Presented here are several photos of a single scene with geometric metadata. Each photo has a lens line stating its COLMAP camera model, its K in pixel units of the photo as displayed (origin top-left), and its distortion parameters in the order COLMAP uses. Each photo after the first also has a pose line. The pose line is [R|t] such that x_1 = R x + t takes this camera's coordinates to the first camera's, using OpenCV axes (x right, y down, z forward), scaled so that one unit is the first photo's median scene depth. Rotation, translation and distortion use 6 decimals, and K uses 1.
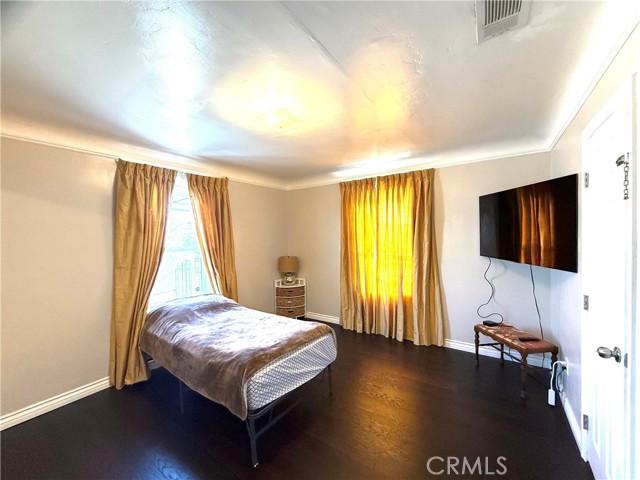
lens RADIAL K [[254.9, 0, 320.0], [0, 254.9, 240.0], [0, 0, 1]] dist [0.000400, -0.000318]
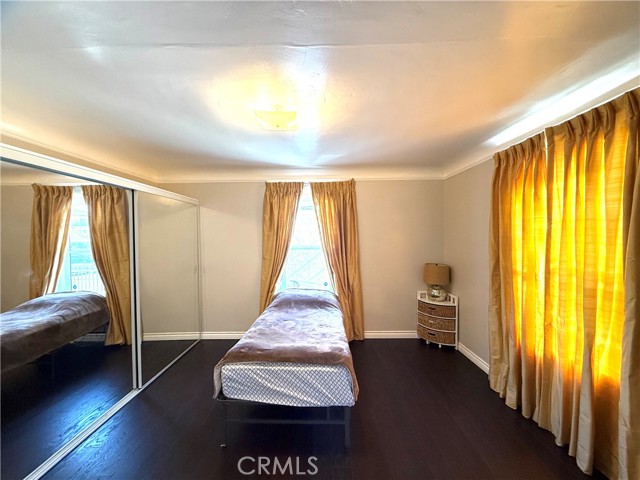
lens RADIAL K [[254.9, 0, 320.0], [0, 254.9, 240.0], [0, 0, 1]] dist [0.000400, -0.000318]
pose [[0.565556, 0.029930, -0.824167, 0.395847], [-0.022557, 0.999529, 0.020820, -0.022292], [0.824401, 0.006816, 0.565965, 0.320003]]
